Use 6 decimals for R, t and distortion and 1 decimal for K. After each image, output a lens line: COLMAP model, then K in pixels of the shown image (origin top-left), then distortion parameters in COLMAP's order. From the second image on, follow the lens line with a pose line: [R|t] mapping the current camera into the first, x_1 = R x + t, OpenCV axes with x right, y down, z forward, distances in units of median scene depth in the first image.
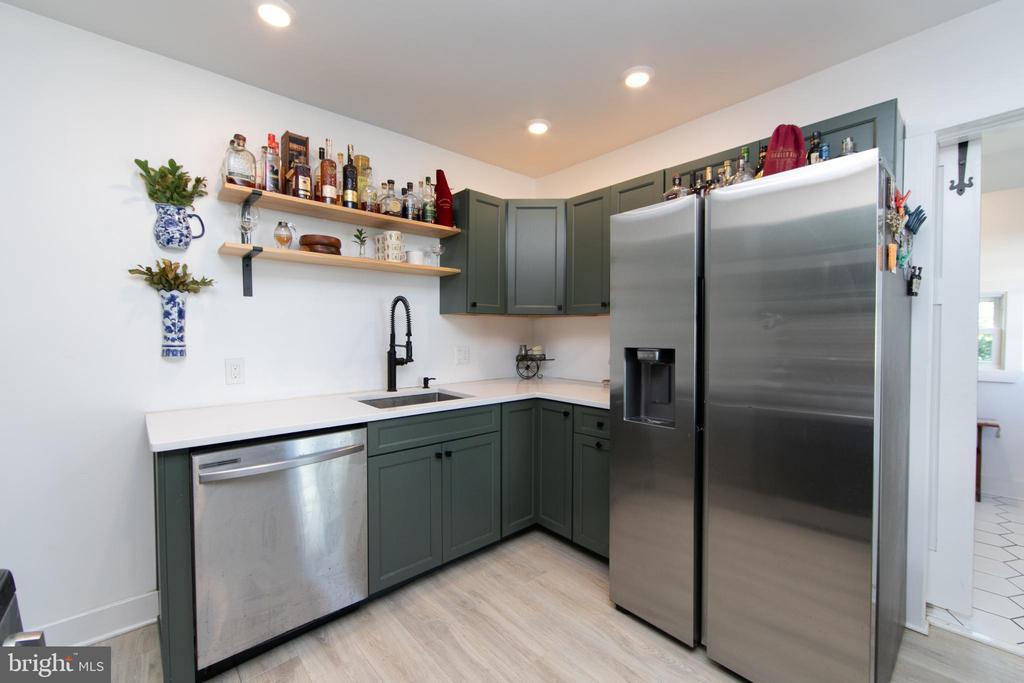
lens RADIAL K [[420.9, 0, 509.5], [0, 420.9, 342.3], [0, 0, 1]] dist [-0.002721, -0.000173]
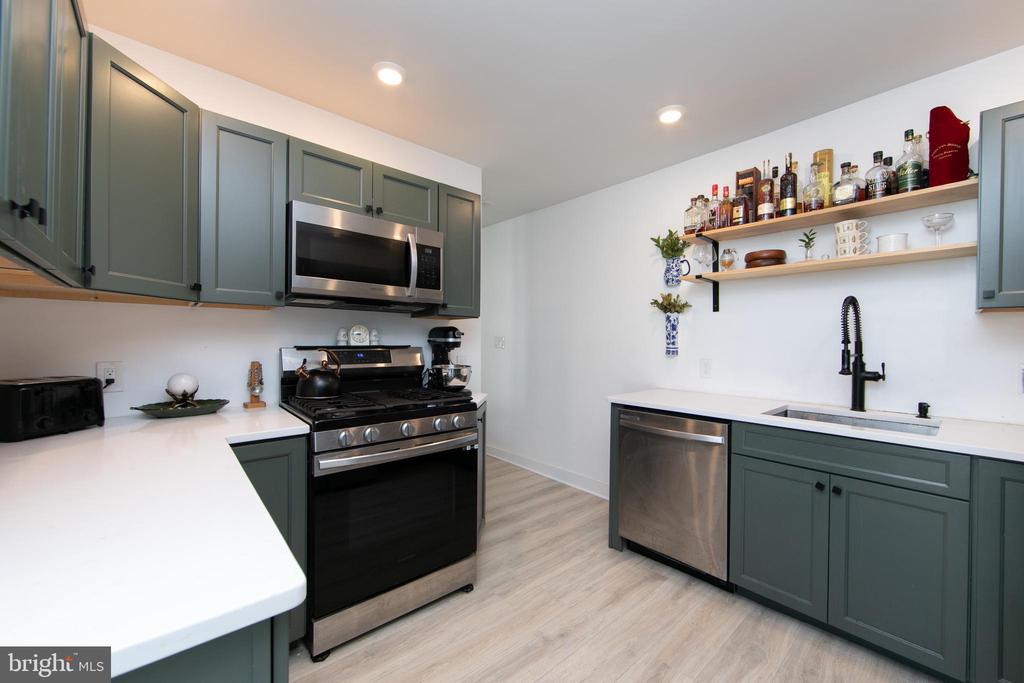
lens RADIAL K [[402.0, 0, 509.7], [0, 402.0, 340.9], [0, 0, 1]] dist [-0.007605, 0.000013]
pose [[-0.022505, -0.001422, -0.999746, 0.649702], [-0.035290, 0.999377, -0.000627, 0.004193], [0.999124, 0.035267, -0.022541, 0.402853]]
